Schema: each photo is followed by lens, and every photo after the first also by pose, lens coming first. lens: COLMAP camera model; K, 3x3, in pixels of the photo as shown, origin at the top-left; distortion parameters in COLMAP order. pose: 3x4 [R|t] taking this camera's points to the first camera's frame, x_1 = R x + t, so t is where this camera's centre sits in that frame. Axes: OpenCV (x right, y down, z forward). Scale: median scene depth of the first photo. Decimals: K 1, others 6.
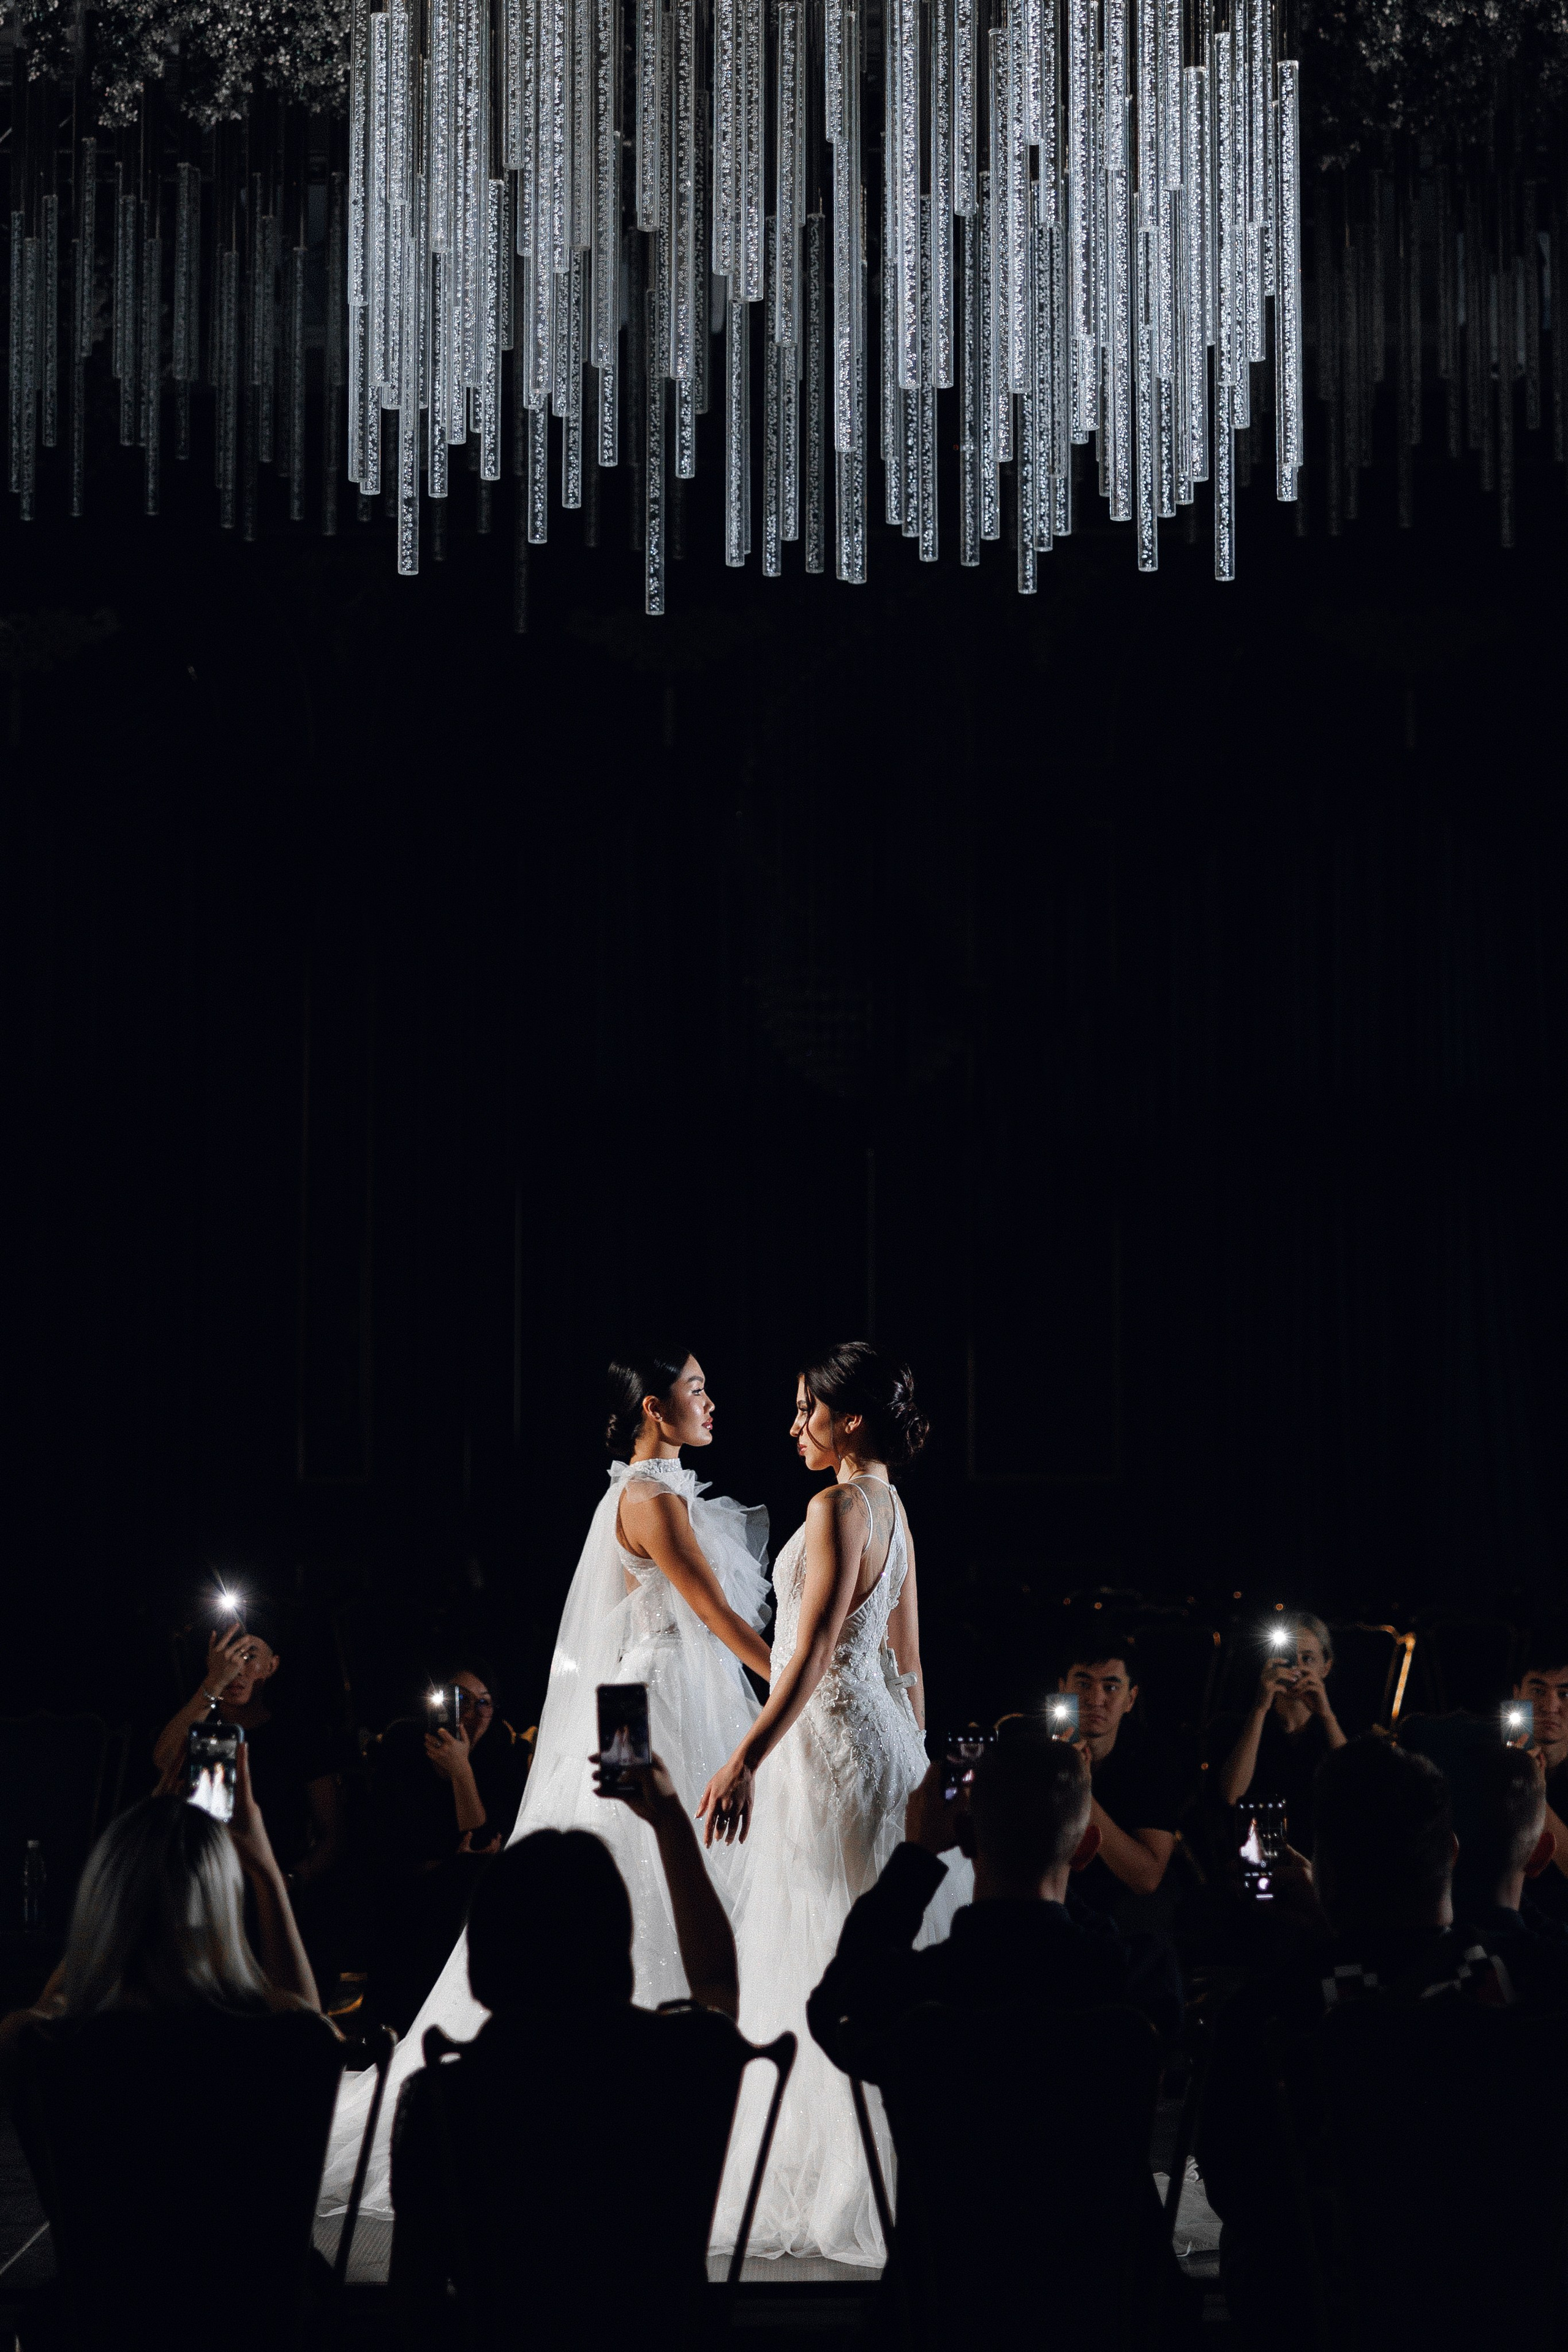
lens RADIAL K [[4094.1, 0, 884.2], [0, 4094.1, 1086.5], [0, 0, 1]] dist [0.007129, 0.000000]
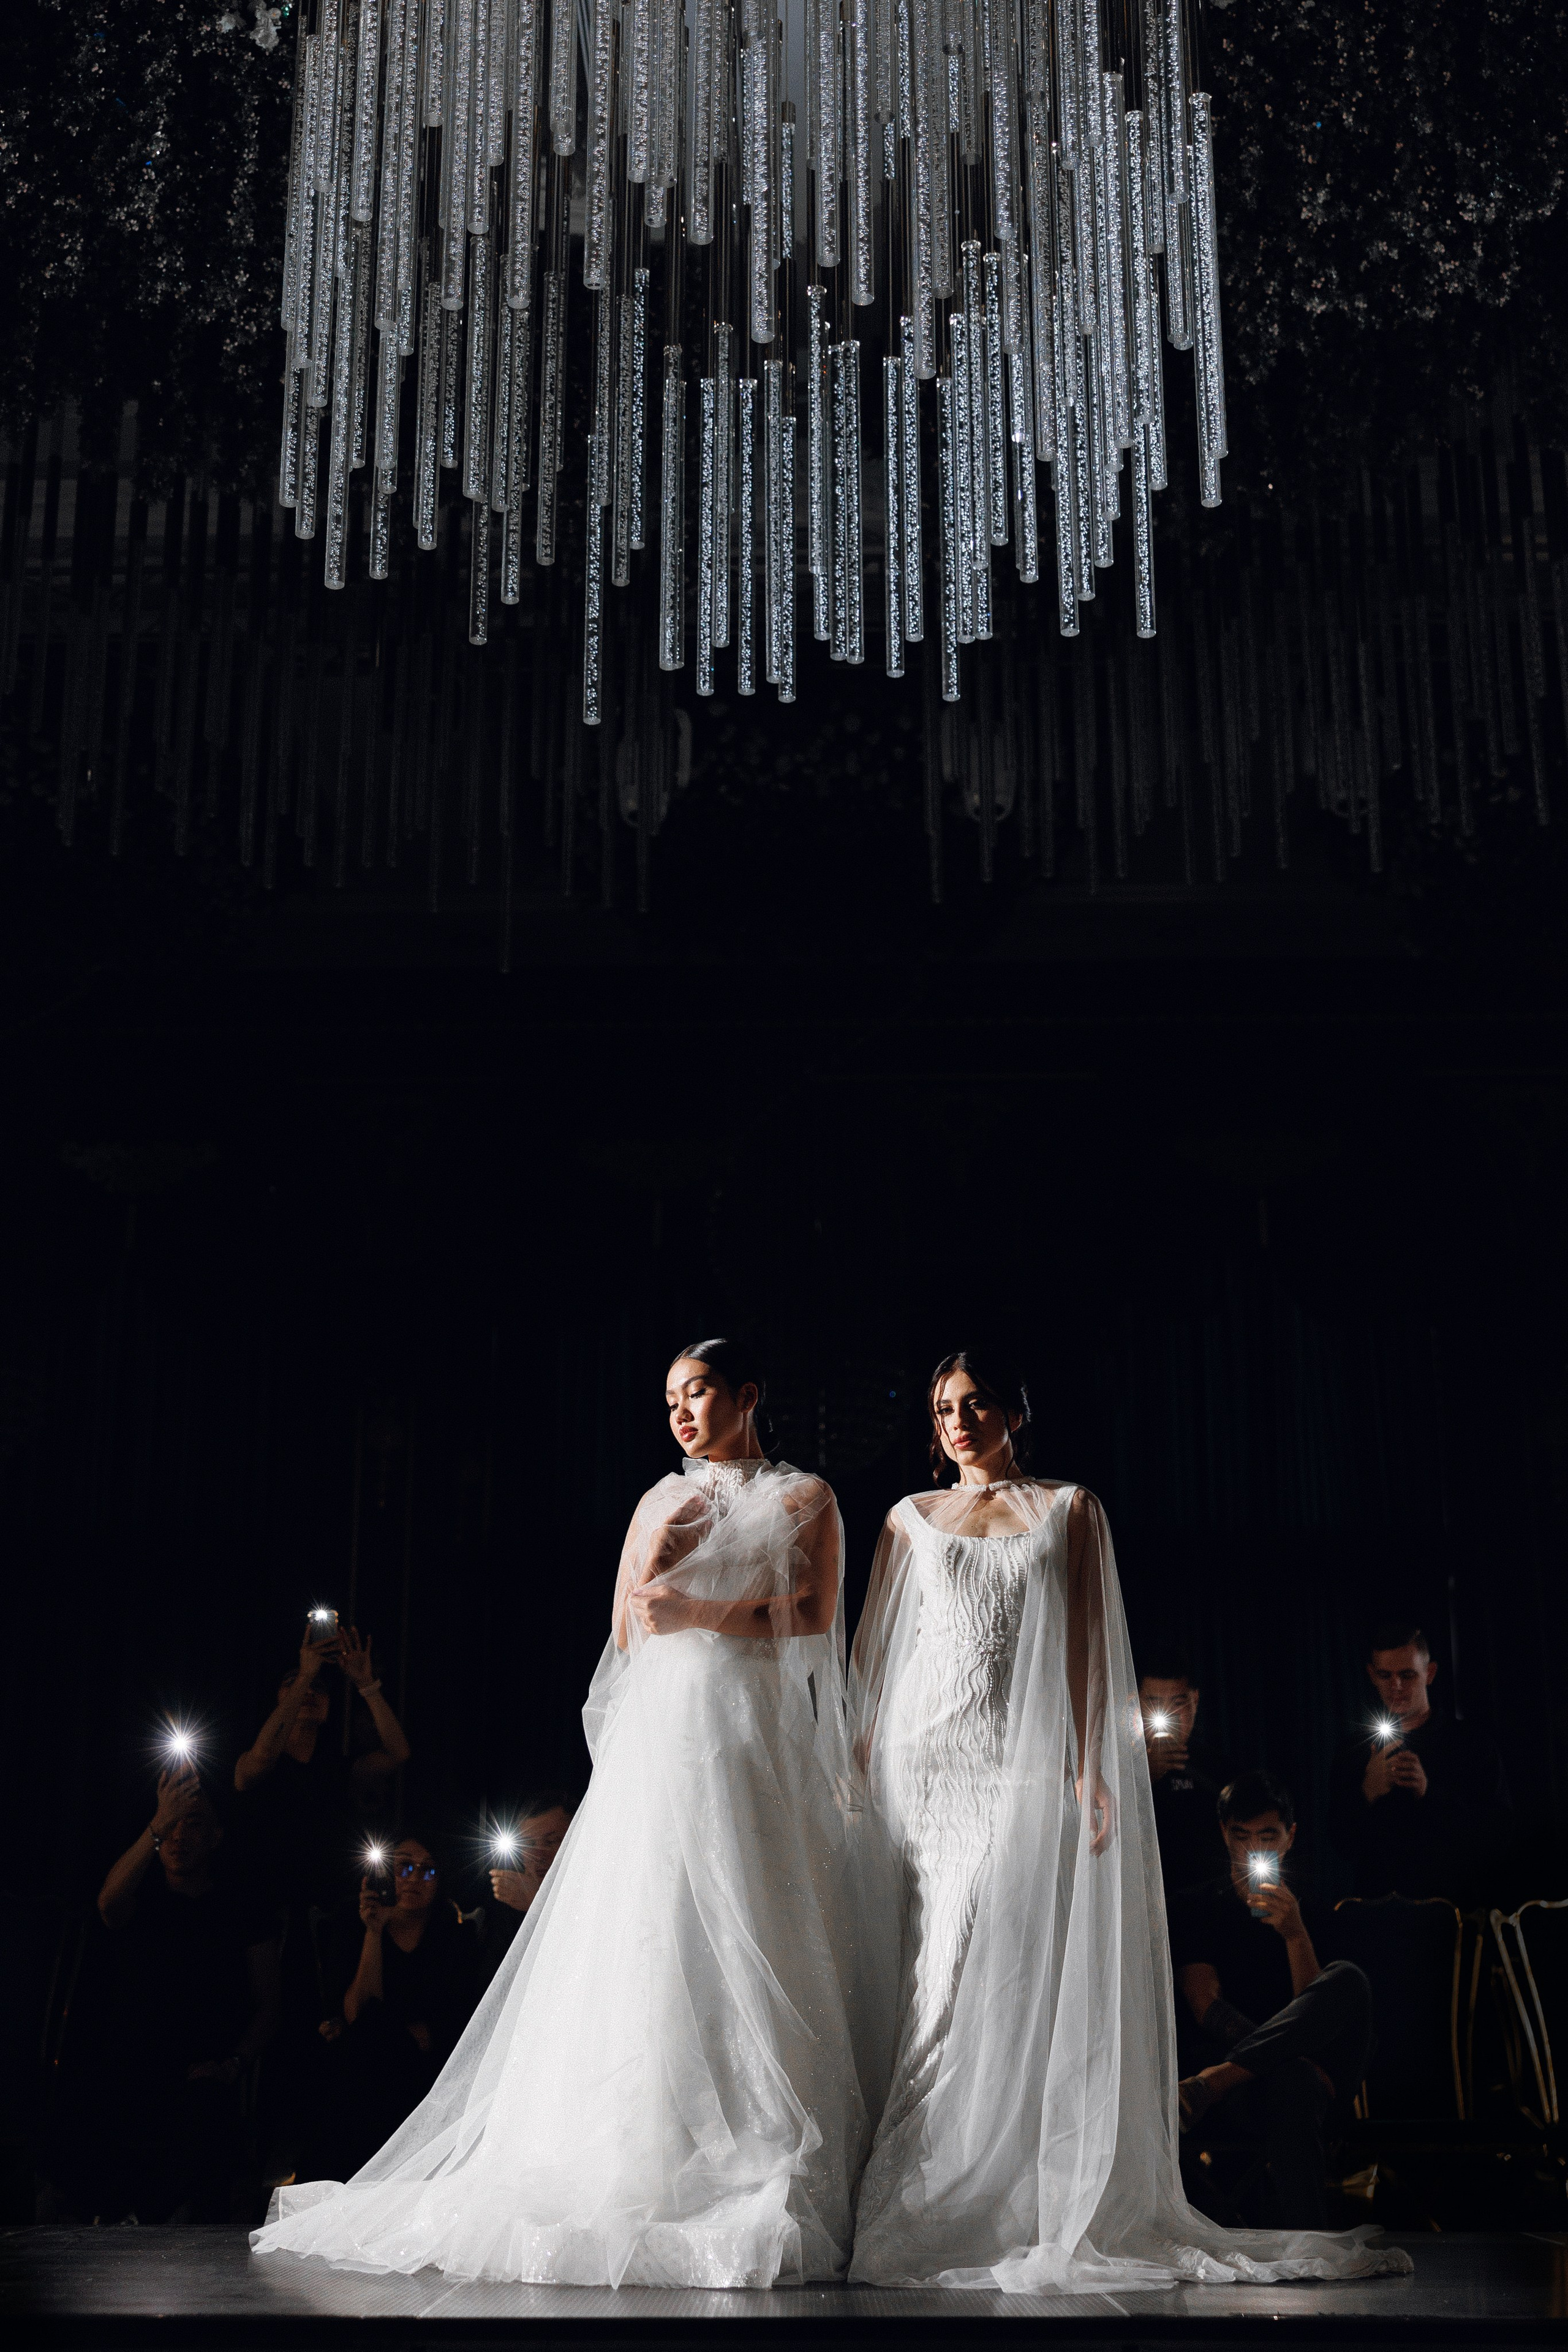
lens RADIAL K [[2932.2, 0, 738.4], [0, 2932.2, 1147.5], [0, 0, 1]] dist [0.008937, 0.000000]
pose [[0.999352, -0.006469, -0.035418, 0.006791], [-0.000743, 0.979808, -0.199940, 0.140751], [0.035996, 0.199836, 0.979168, 0.297767]]
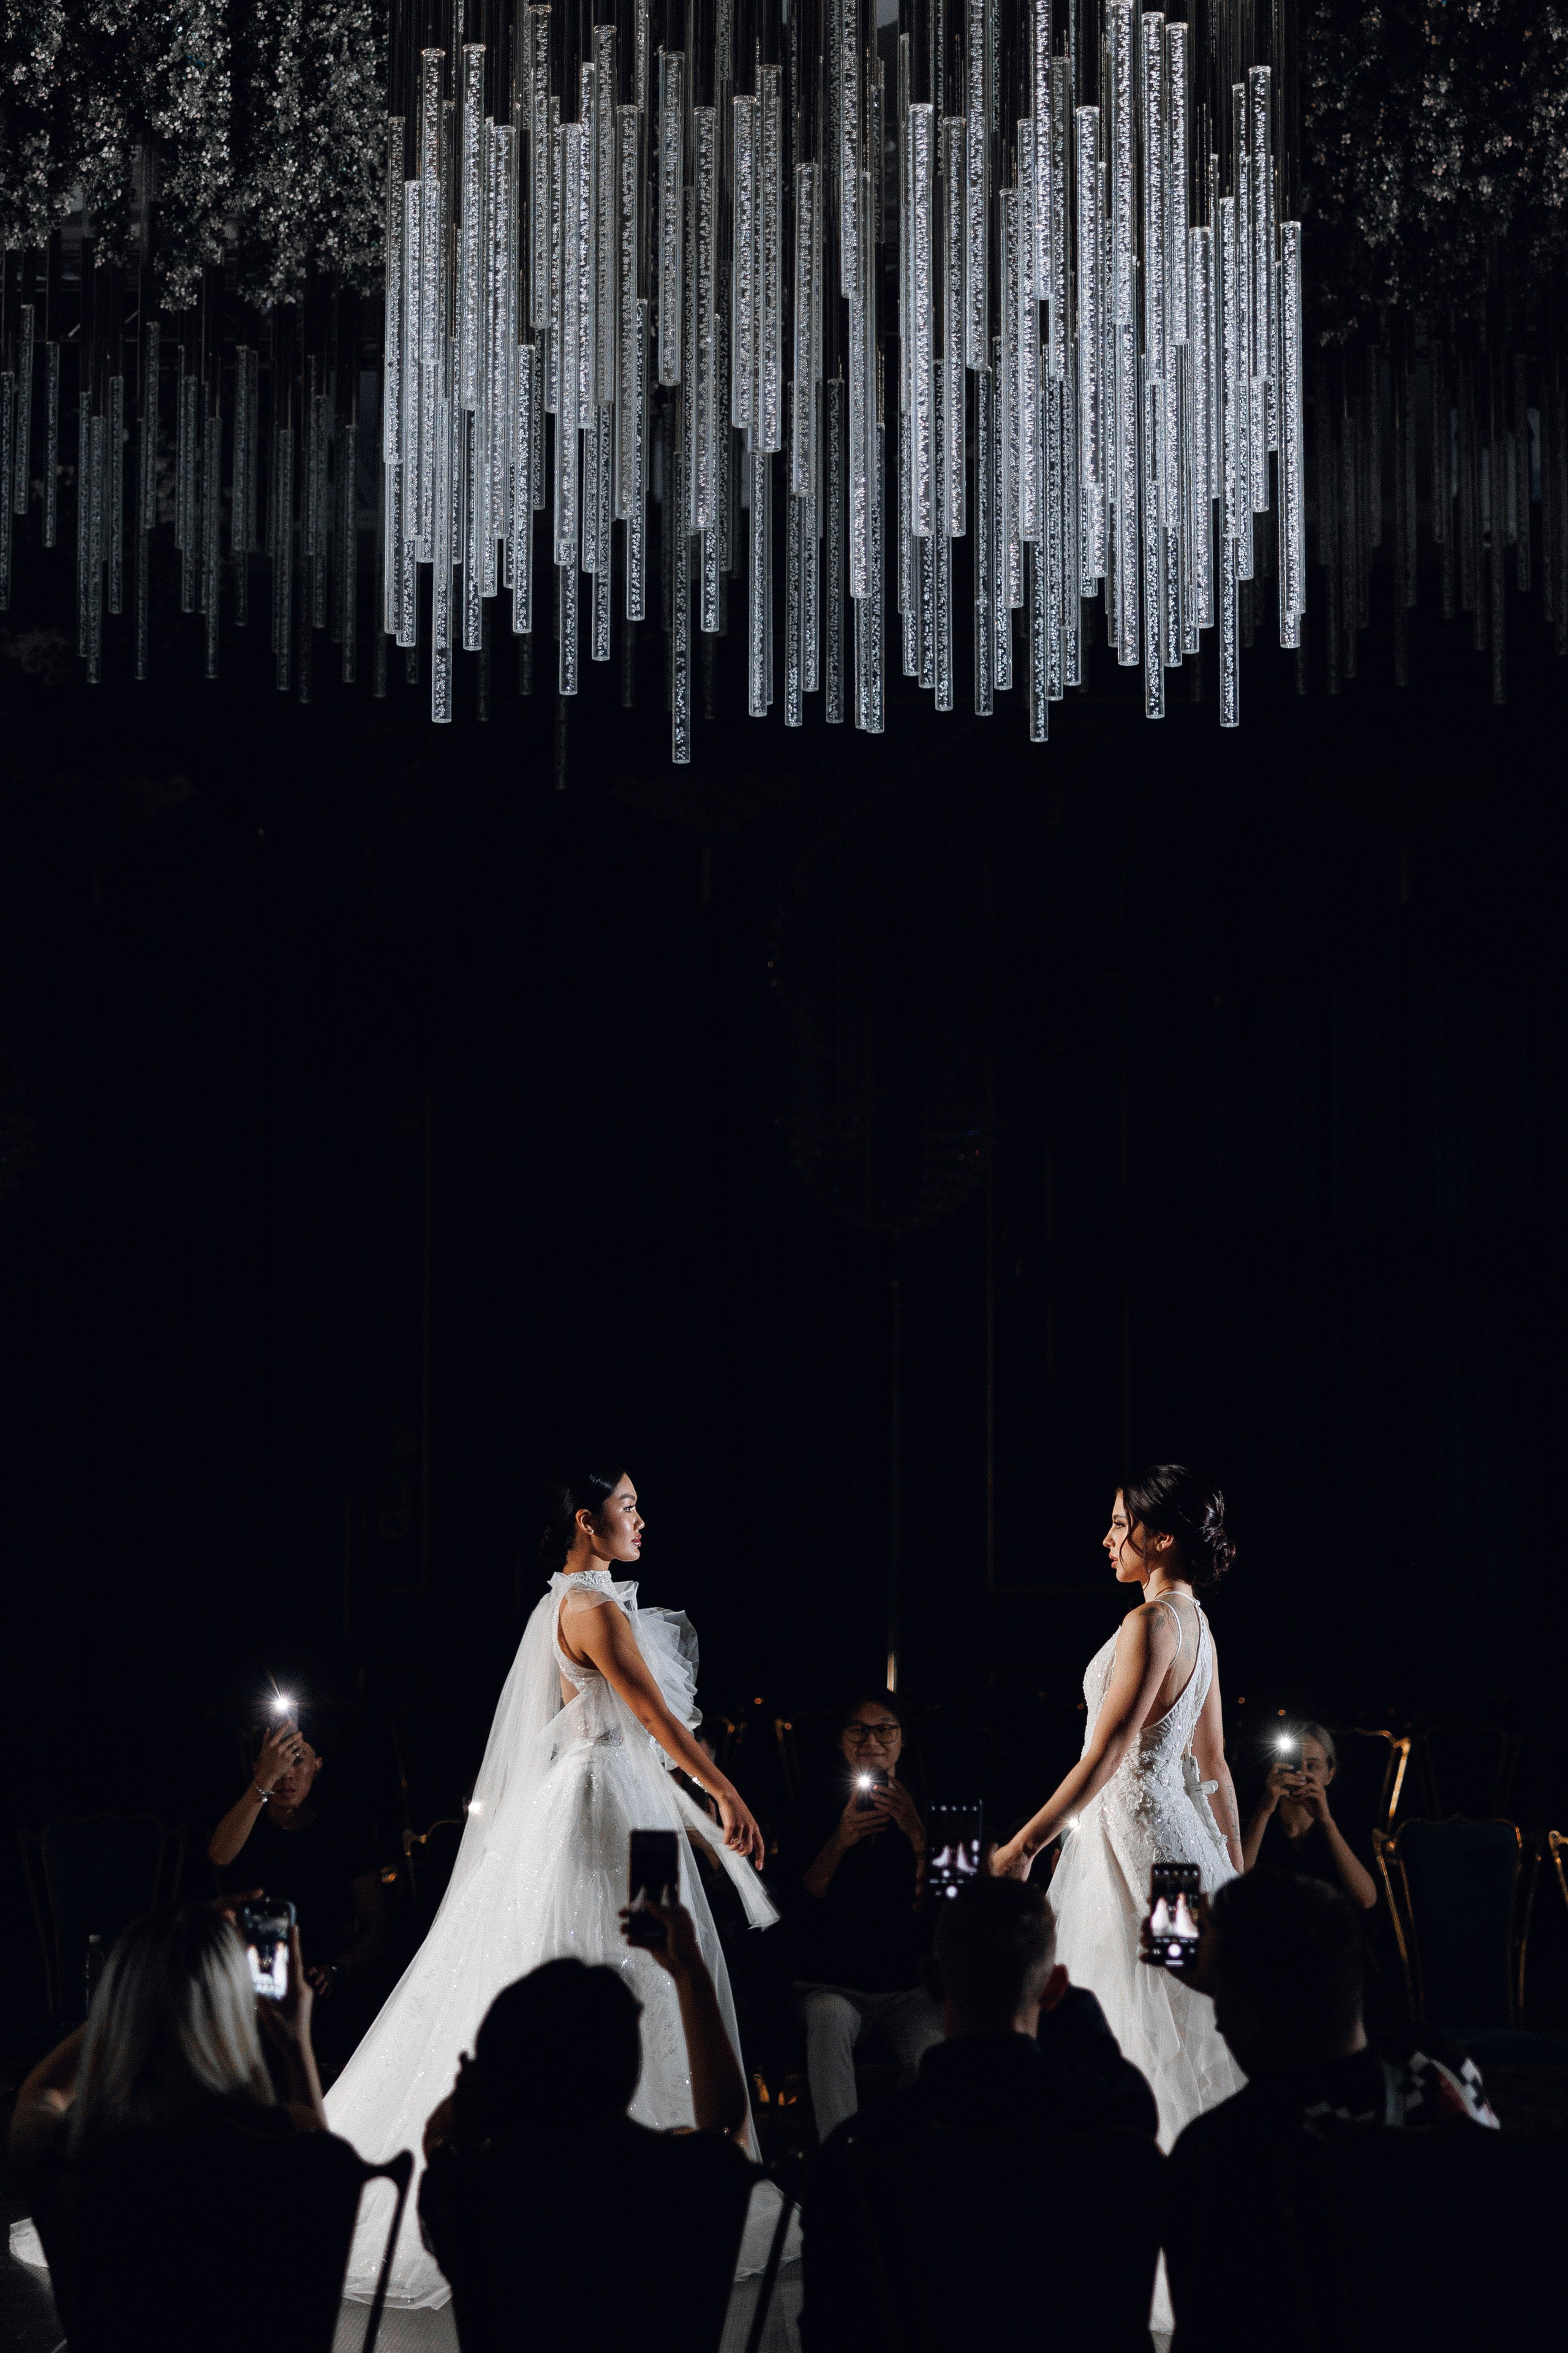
lens RADIAL K [[3772.4, 0, 816.0], [0, 3772.4, 1204.2], [0, 0, 1]] dist [0.007702, 0.000000]
pose [[0.999661, -0.000505, -0.026039, 0.003271], [0.000351, 0.999982, -0.005945, 0.002759], [0.026042, 0.005934, 0.999643, 0.041793]]
